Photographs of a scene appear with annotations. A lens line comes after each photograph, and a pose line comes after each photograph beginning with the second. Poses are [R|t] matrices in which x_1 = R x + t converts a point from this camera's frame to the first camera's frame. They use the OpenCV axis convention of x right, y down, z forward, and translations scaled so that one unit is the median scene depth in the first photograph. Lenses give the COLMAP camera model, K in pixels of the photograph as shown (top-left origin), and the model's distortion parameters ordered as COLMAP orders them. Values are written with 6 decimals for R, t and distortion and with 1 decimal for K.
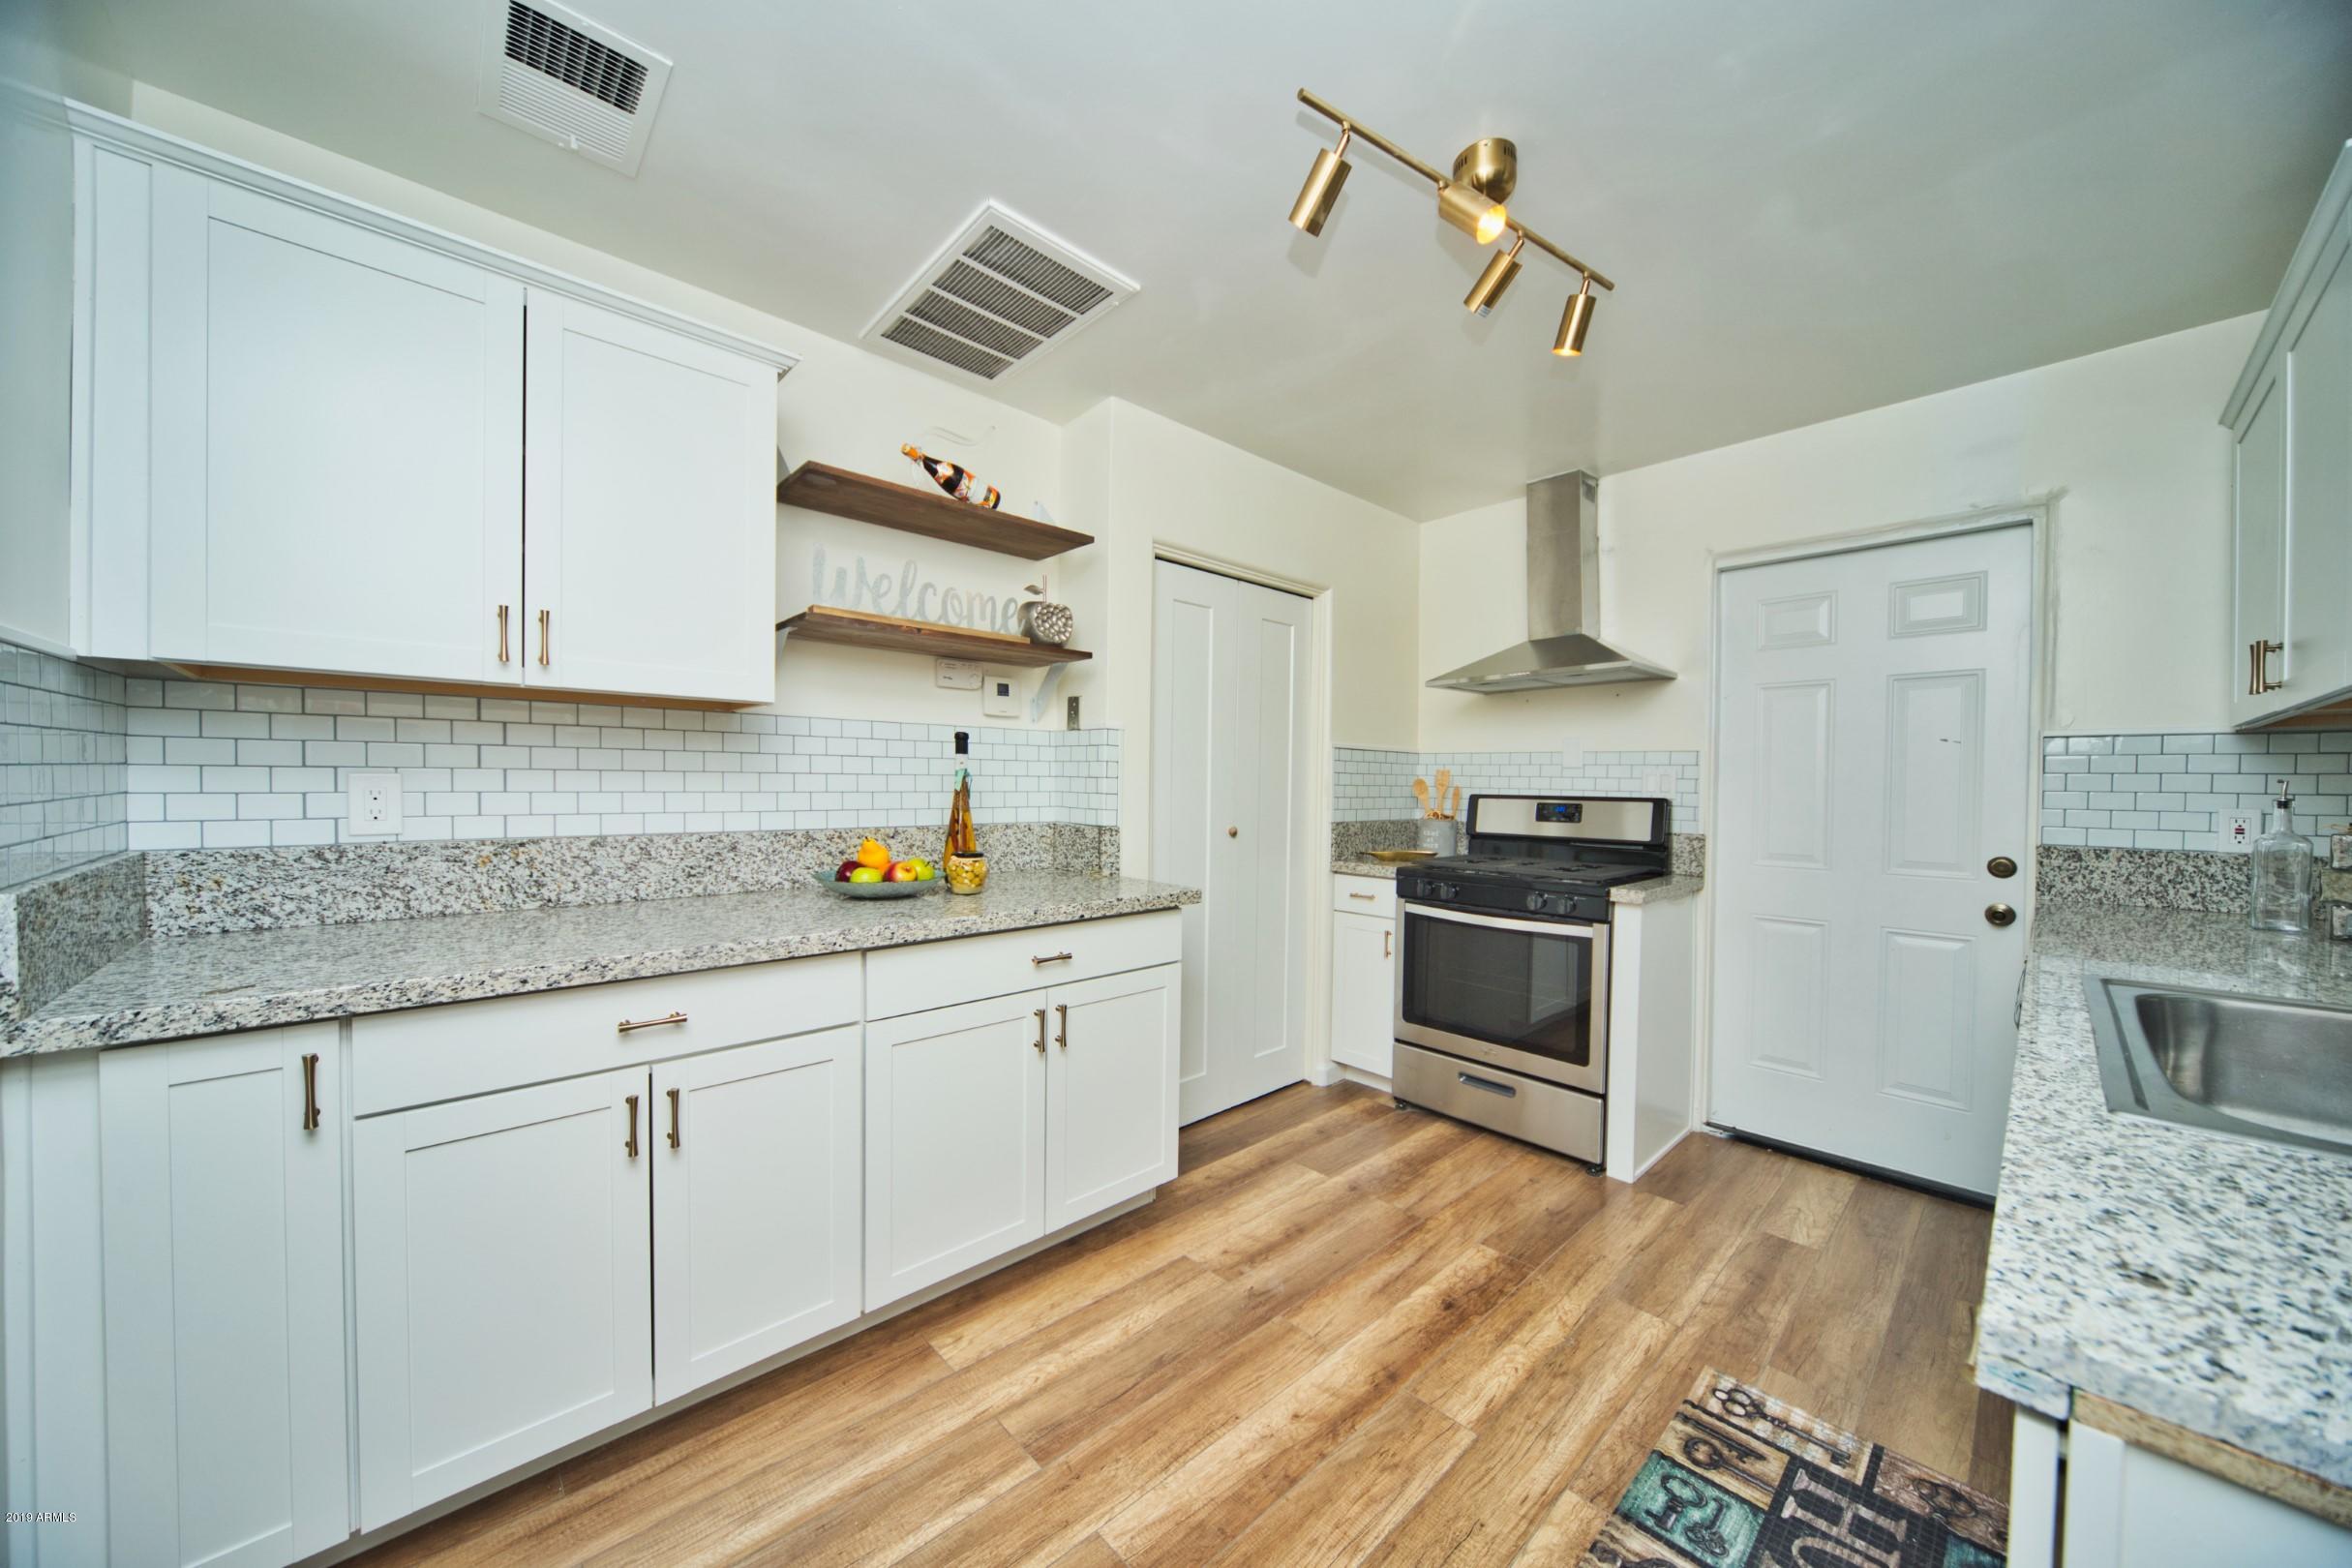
lens RADIAL K [[813.5, 0, 1137.2], [0, 813.5, 787.9], [0, 0, 1]] dist [-0.012415, 0.000364]
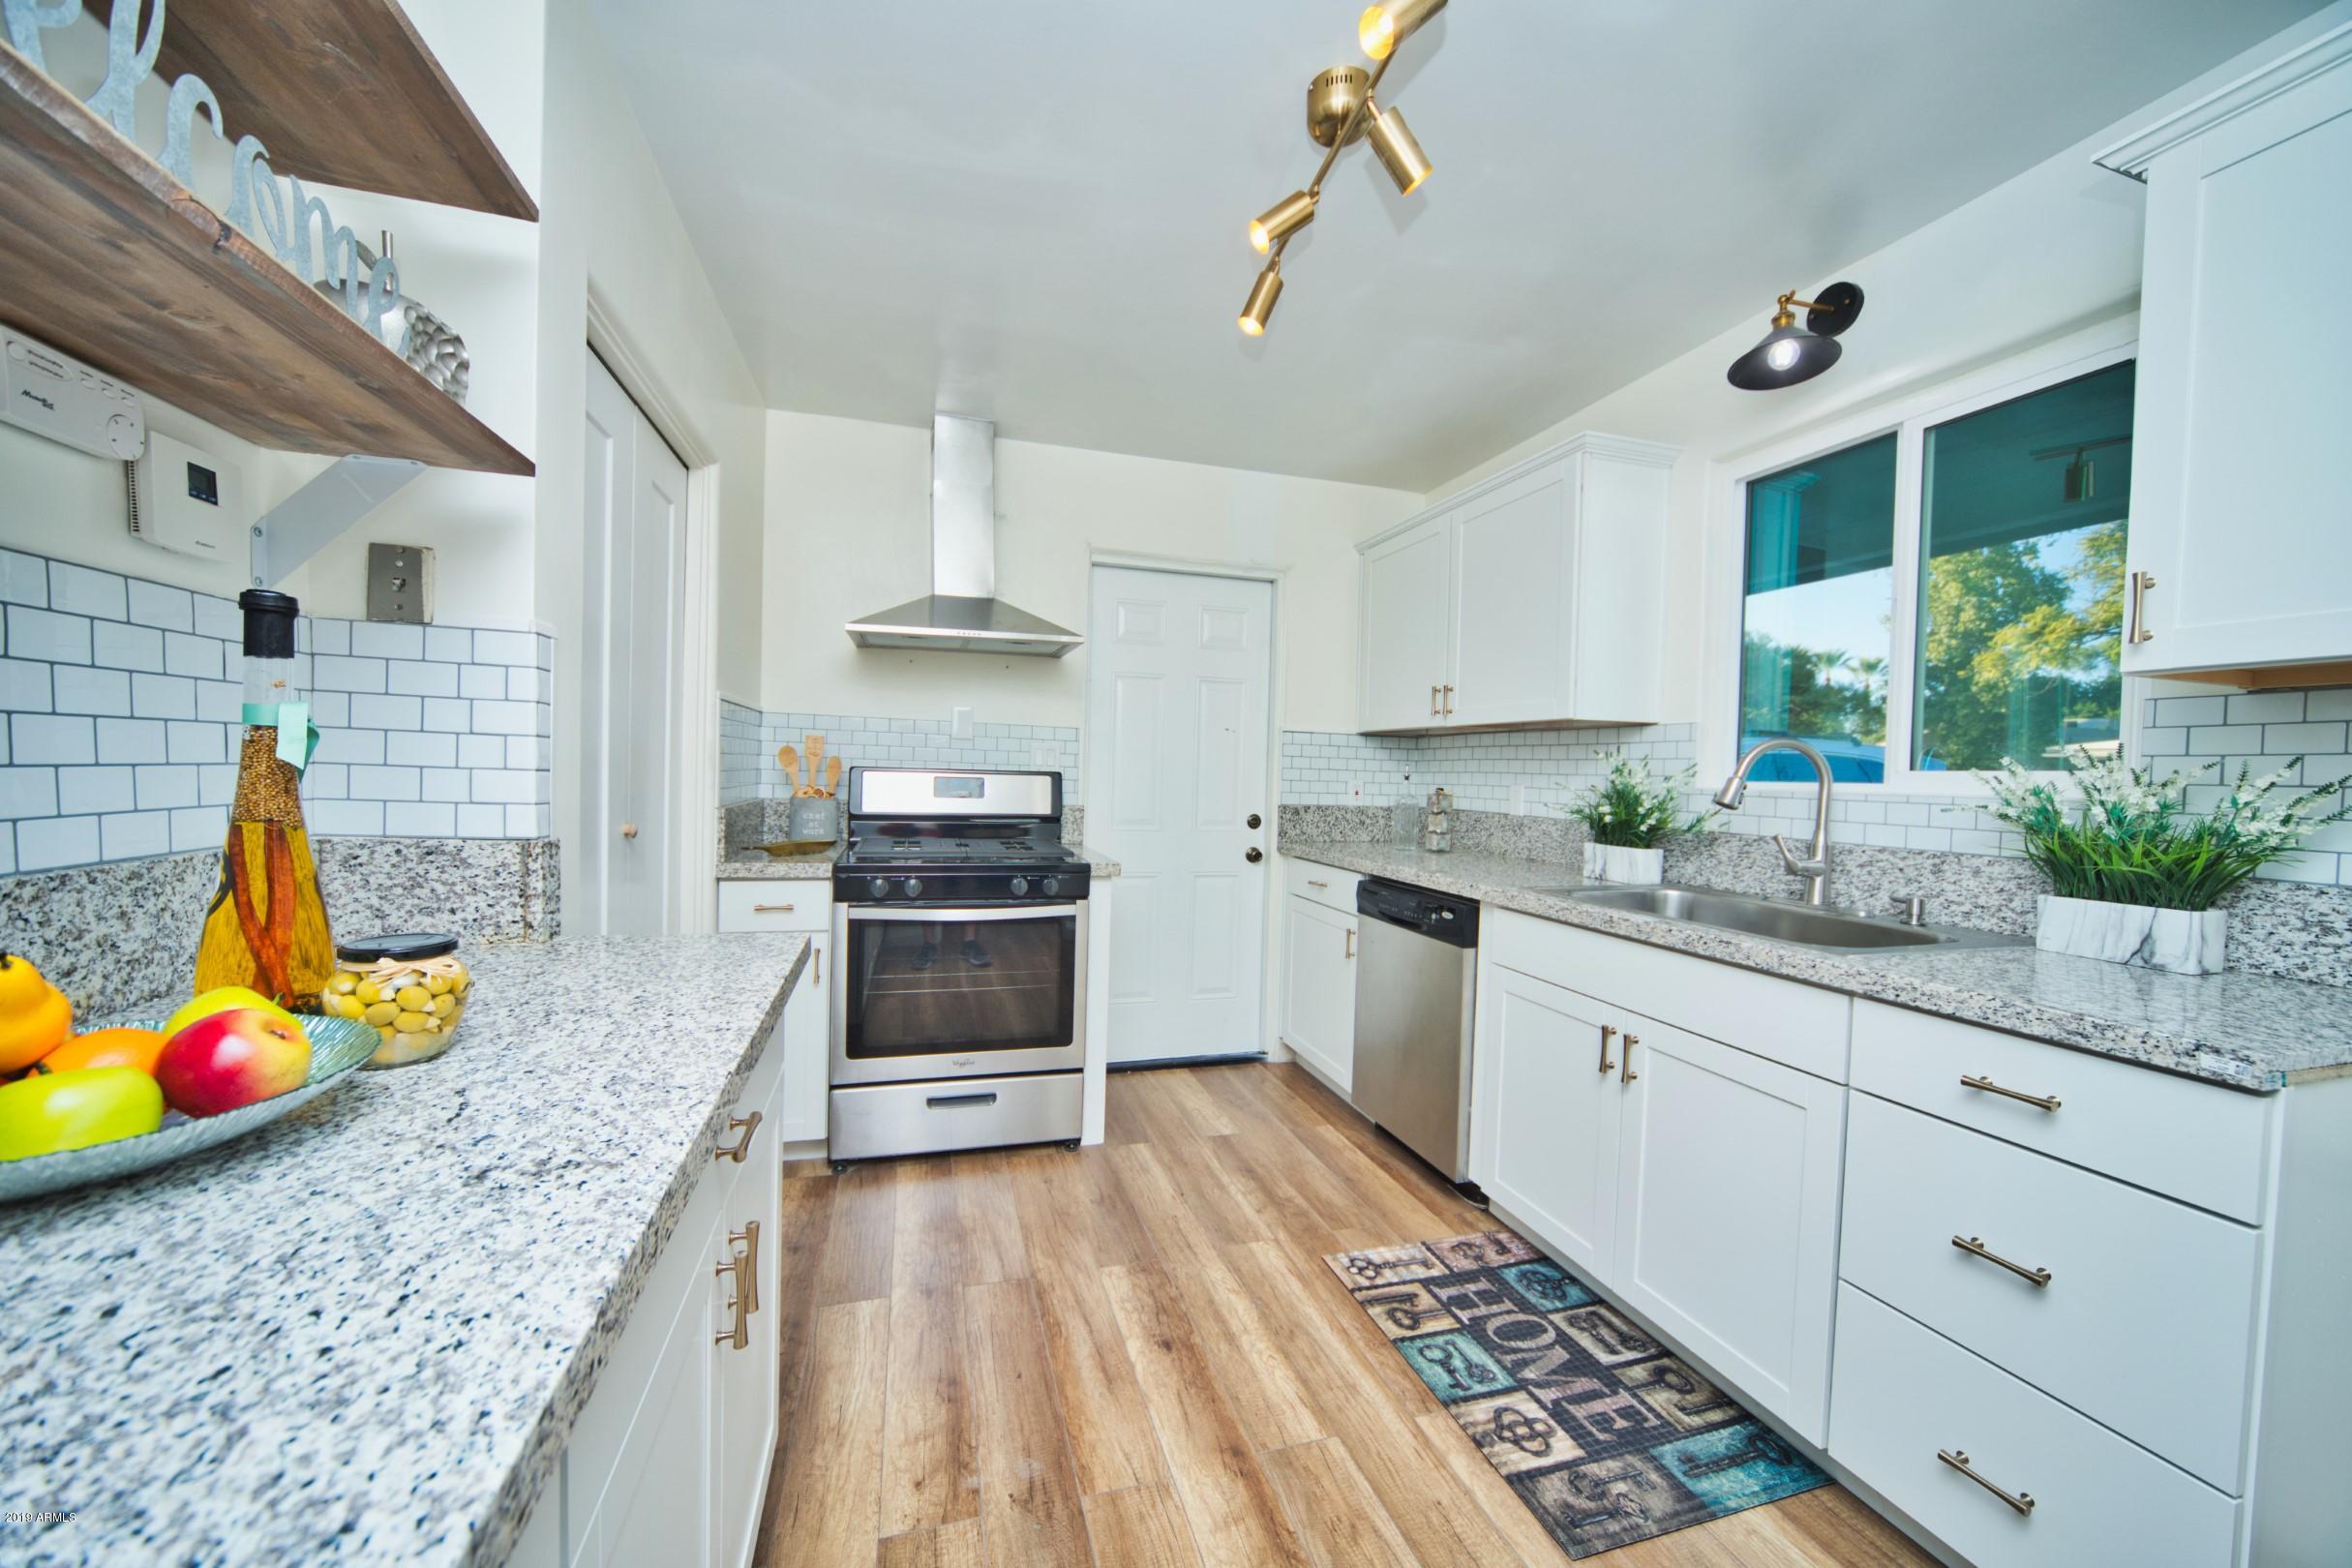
lens RADIAL K [[865.3, 0, 1175.9], [0, 865.3, 790.1], [0, 0, 1]] dist [-0.012989, 0.001260]
pose [[0.411531, -0.023079, 0.911103, -0.391878], [-0.017936, 0.999281, 0.033414, -0.005044], [-0.911219, -0.030092, 0.410821, 0.519079]]
